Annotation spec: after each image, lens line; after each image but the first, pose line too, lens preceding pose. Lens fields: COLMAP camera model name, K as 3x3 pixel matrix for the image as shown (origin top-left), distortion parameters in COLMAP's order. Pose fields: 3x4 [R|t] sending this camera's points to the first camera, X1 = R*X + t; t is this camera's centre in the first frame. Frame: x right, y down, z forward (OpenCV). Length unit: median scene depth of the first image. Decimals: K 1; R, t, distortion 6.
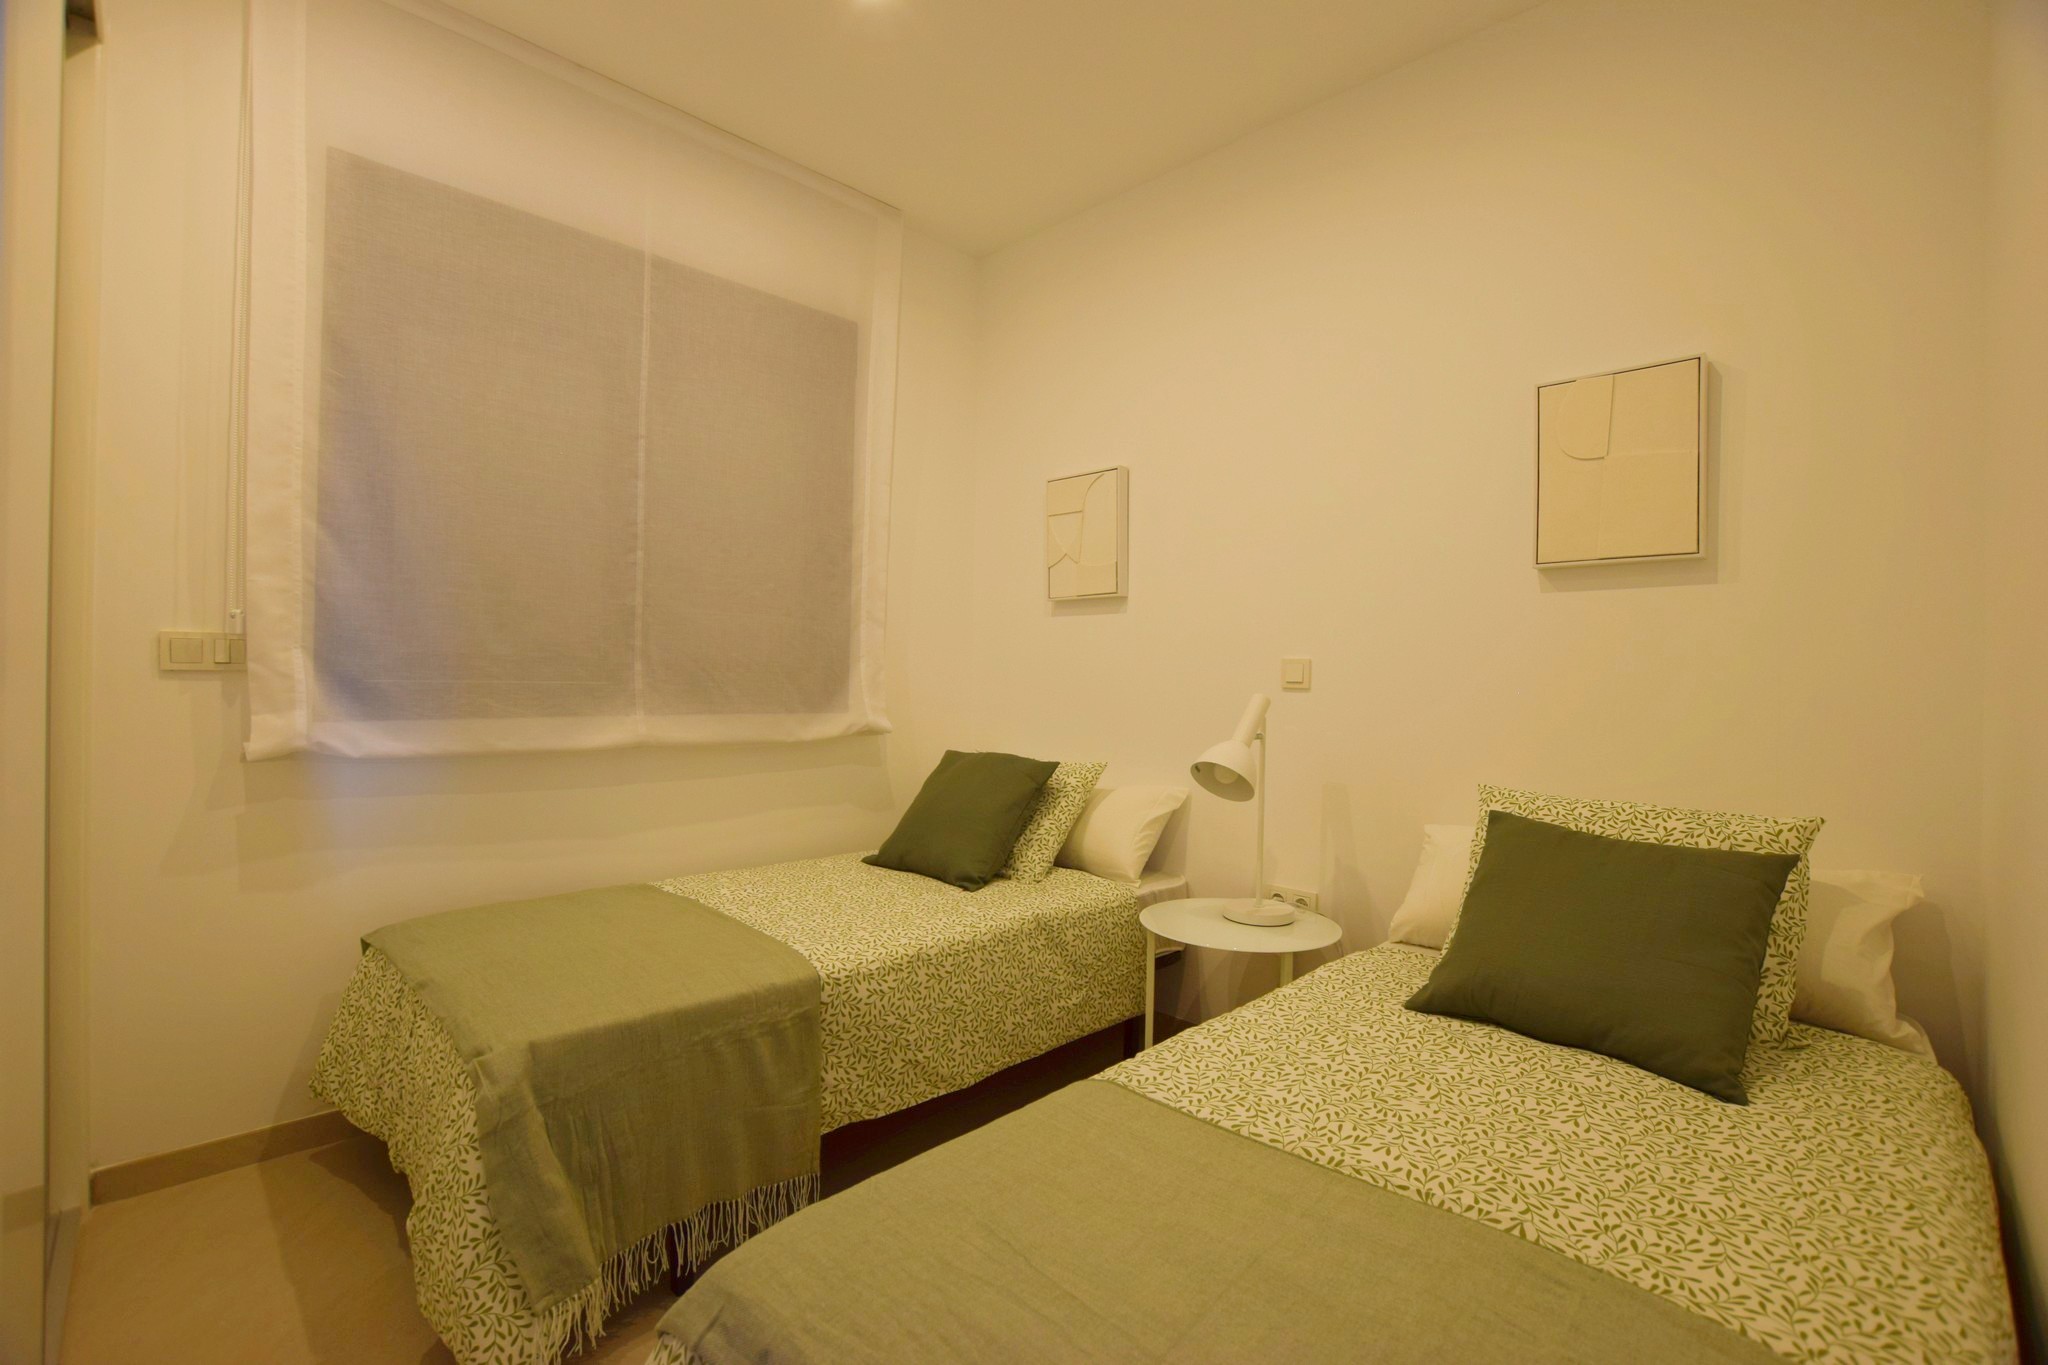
lens RADIAL K [[908.9, 0, 1031.1], [0, 908.9, 681.9], [0, 0, 1]] dist [-0.030853, 0.003596]
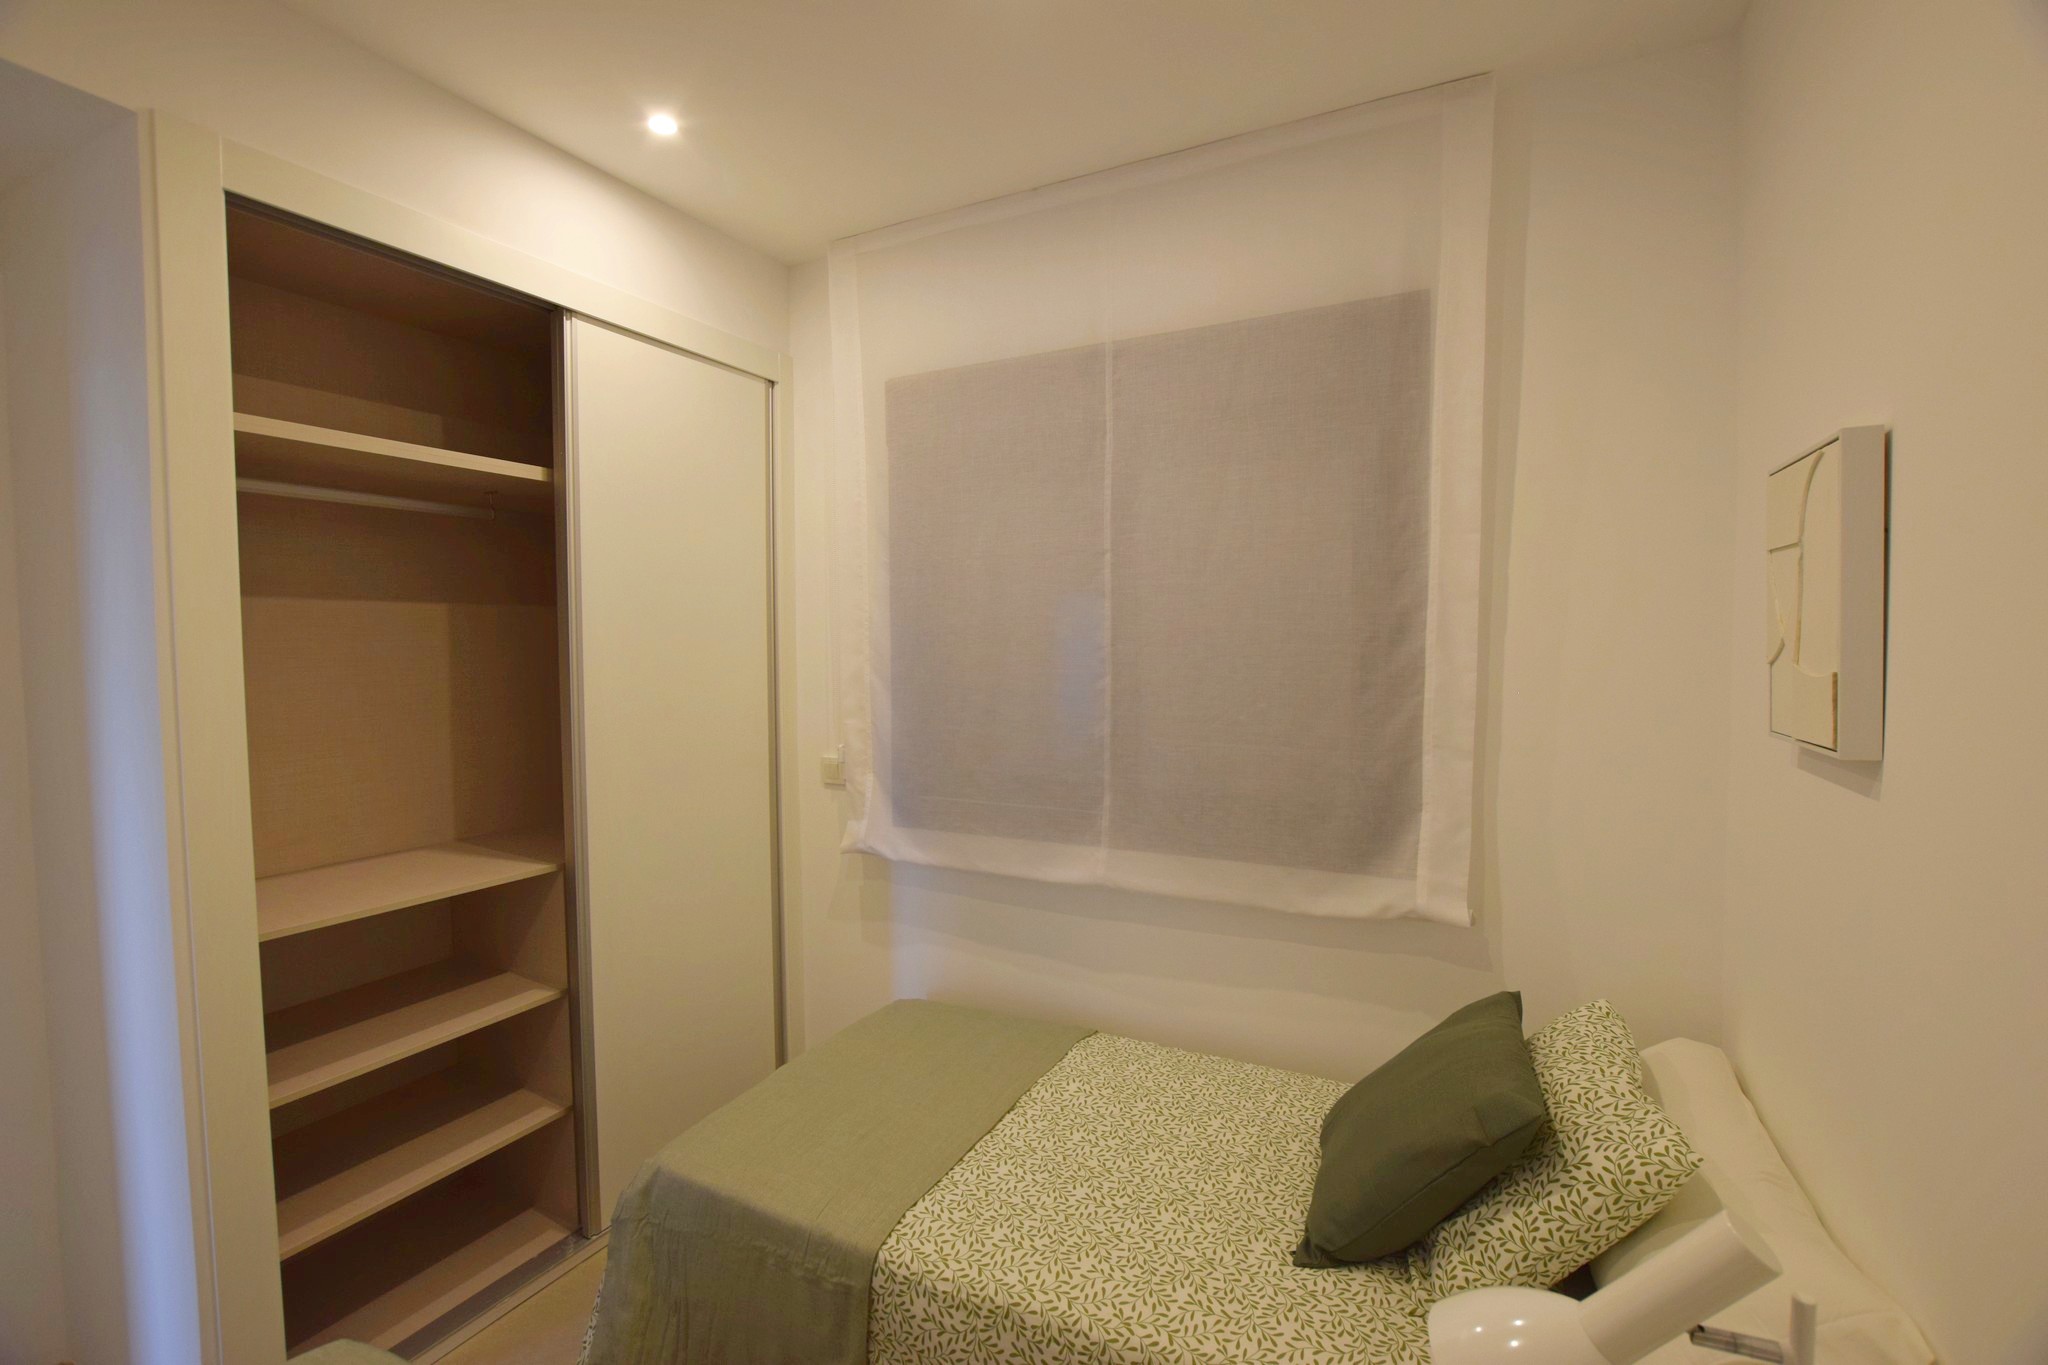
lens RADIAL K [[908.9, 0, 1029.9], [0, 908.9, 683.1], [0, 0, 1]] dist [-0.030853, 0.003596]
pose [[0.300640, 0.028374, -0.953316, 0.429039], [0.006563, 0.999472, 0.031818, -0.169646], [0.953715, -0.015823, 0.300295, 0.652095]]
